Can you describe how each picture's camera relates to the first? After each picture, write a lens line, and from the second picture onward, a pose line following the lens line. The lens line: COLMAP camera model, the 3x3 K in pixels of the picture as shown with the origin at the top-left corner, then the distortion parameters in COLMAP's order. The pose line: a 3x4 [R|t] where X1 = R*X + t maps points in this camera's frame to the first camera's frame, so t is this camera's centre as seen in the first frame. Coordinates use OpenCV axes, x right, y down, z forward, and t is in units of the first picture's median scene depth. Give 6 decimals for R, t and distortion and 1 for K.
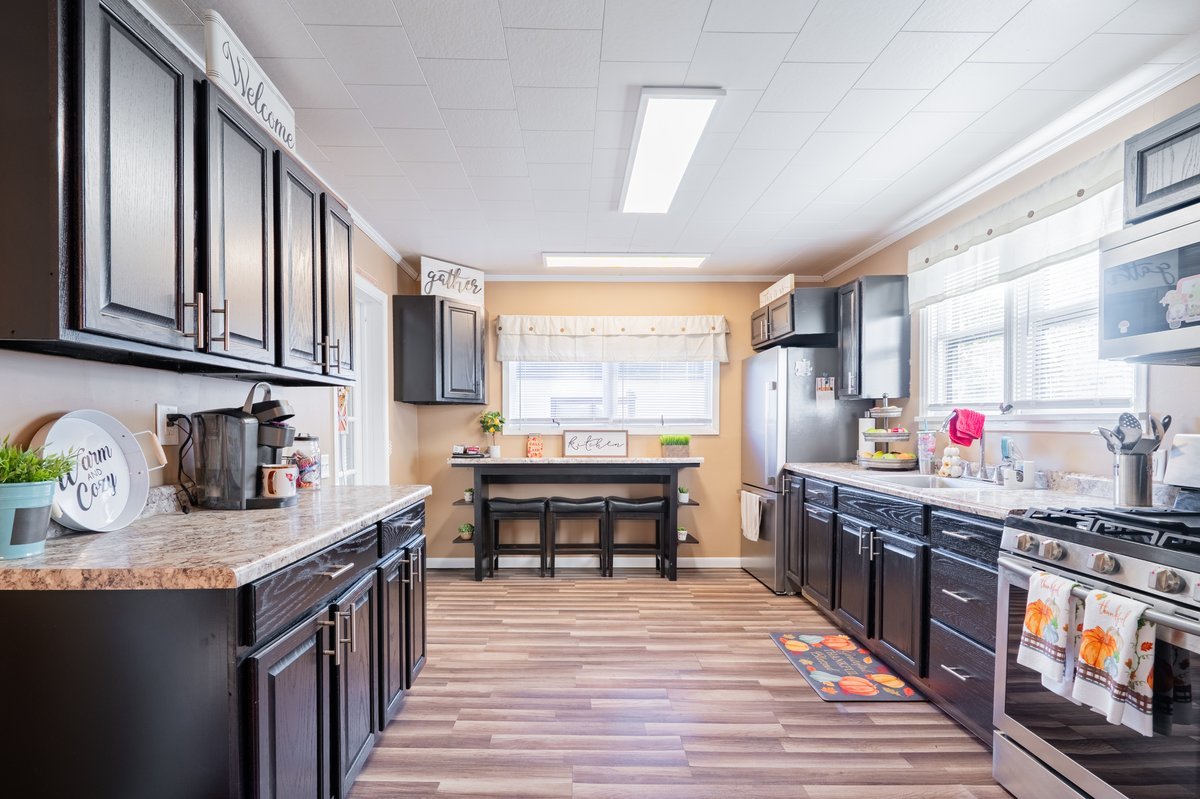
lens RADIAL K [[572.9, 0, 596.4], [0, 572.9, 439.1], [0, 0, 1]] dist [-0.000717, 0.000172]
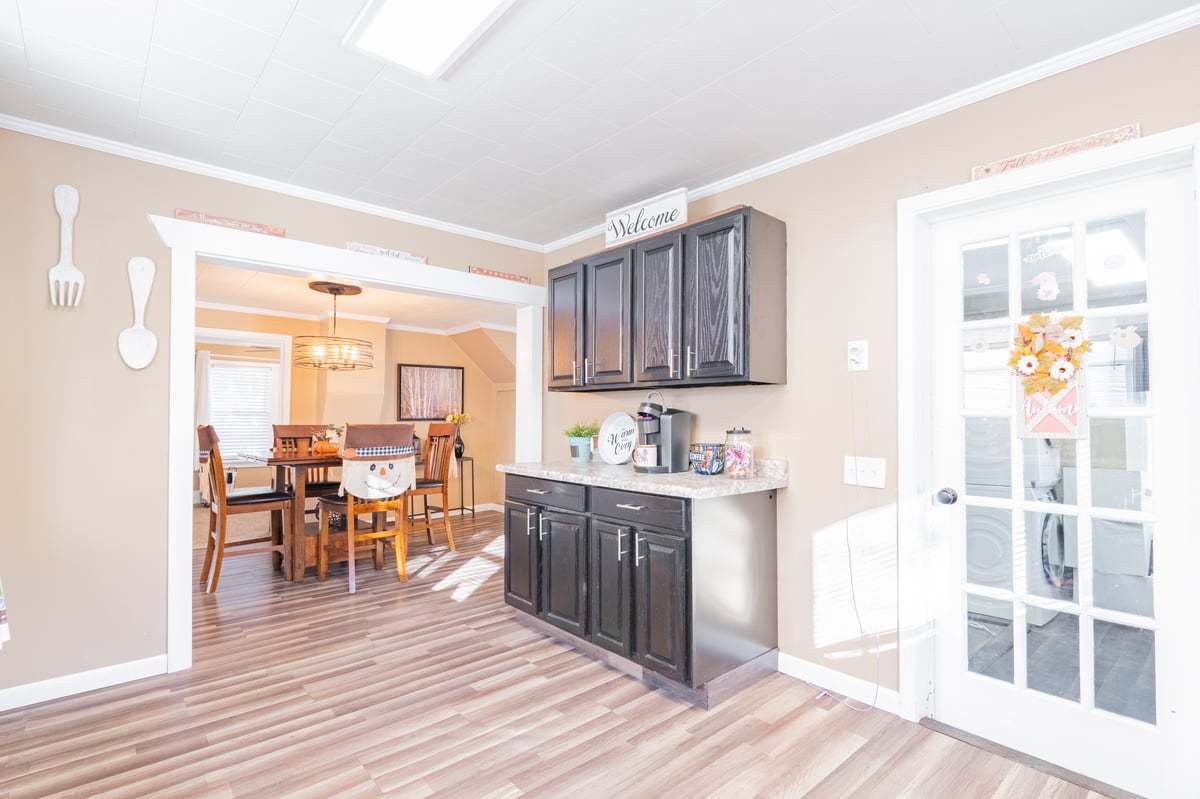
lens RADIAL K [[598.7, 0, 617.8], [0, 598.7, 398.0], [0, 0, 1]] dist [-0.002056, -0.000348]
pose [[-0.772932, -0.026491, -0.633935, 0.277930], [-0.024168, 0.999632, -0.012305, -0.031871], [0.634028, 0.005810, -0.773288, 1.167432]]
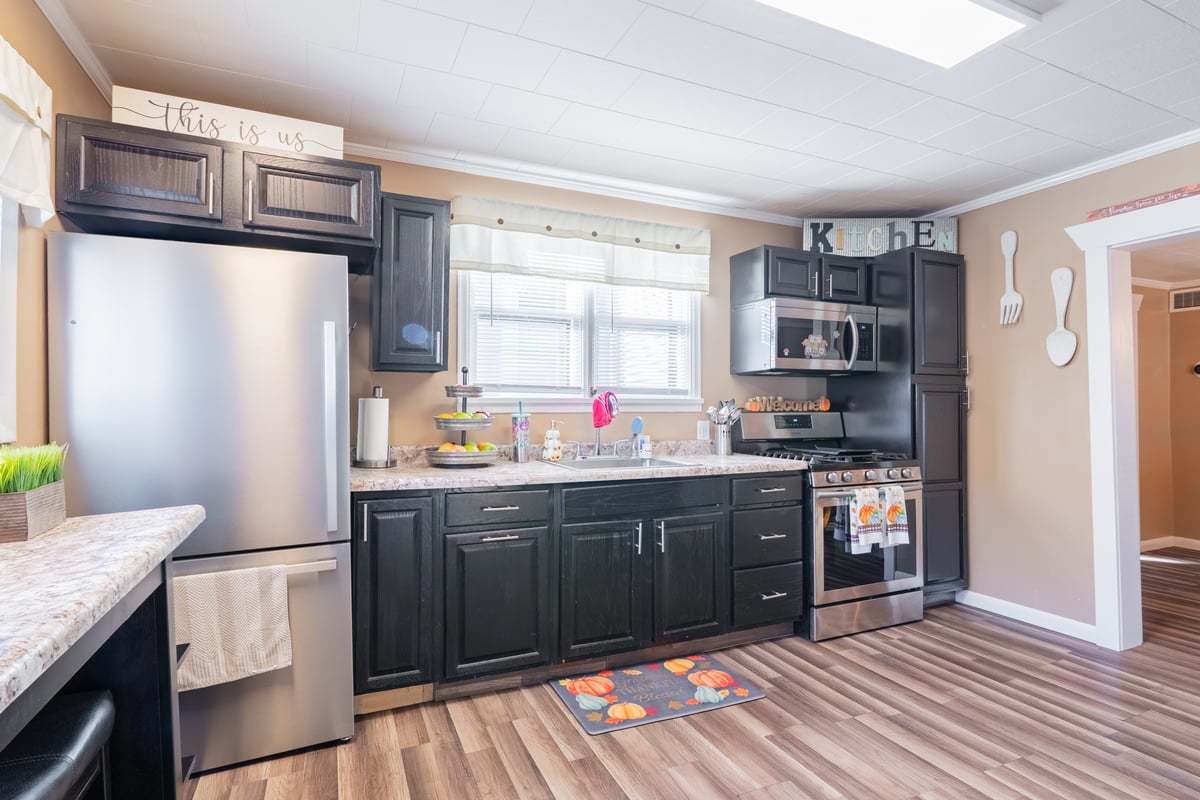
lens RADIAL K [[571.0, 0, 586.7], [0, 571.0, 400.6], [0, 0, 1]] dist [-0.001803, -0.000124]
pose [[-0.350179, 0.008262, 0.936646, -0.278164], [0.026197, 0.999656, 0.000977, -0.031450], [-0.936316, 0.024880, -0.350275, 1.139347]]
